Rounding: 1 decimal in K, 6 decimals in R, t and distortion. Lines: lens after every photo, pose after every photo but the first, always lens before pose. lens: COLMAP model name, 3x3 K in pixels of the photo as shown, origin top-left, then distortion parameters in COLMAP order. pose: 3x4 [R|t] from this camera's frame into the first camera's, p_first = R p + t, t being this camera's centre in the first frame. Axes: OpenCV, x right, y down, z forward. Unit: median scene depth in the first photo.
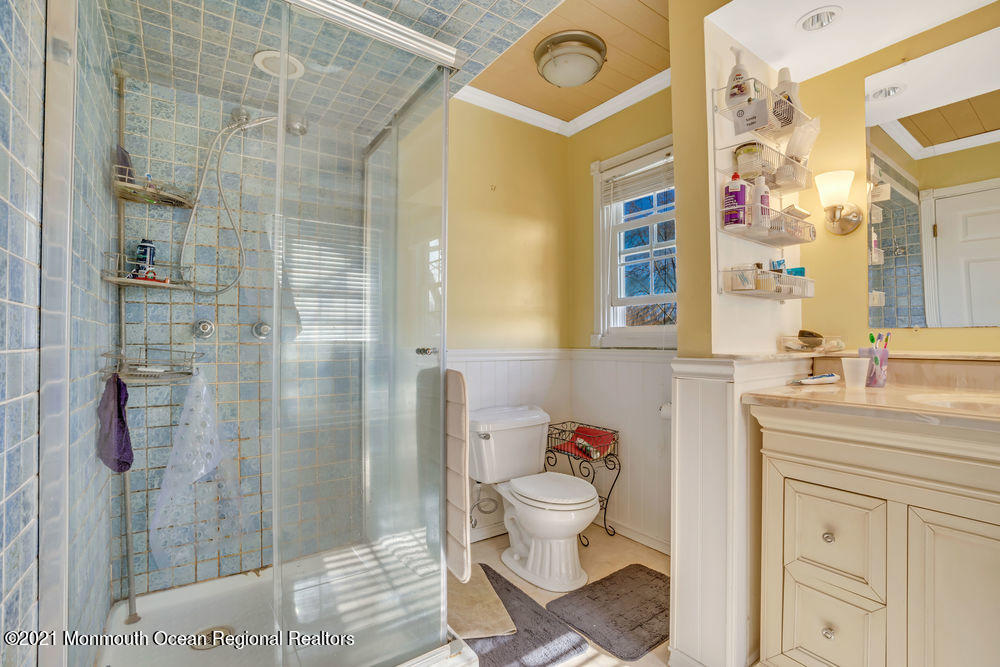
lens RADIAL K [[460.2, 0, 504.1], [0, 460.2, 334.6], [0, 0, 1]] dist [-0.071956, 0.027879]
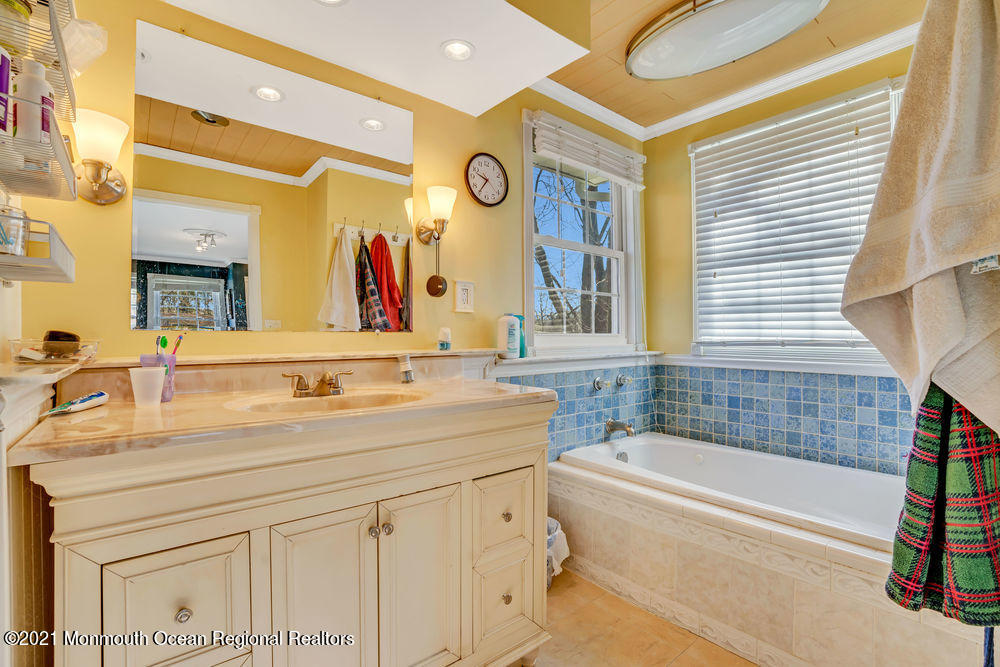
lens RADIAL K [[460.2, 0, 504.1], [0, 460.2, 334.6], [0, 0, 1]] dist [-0.071956, 0.027879]
pose [[-0.071074, 0.008309, 0.997436, -0.029236], [-0.003114, 0.999959, -0.008552, -0.000524], [-0.997466, -0.003714, -0.071045, 0.462864]]
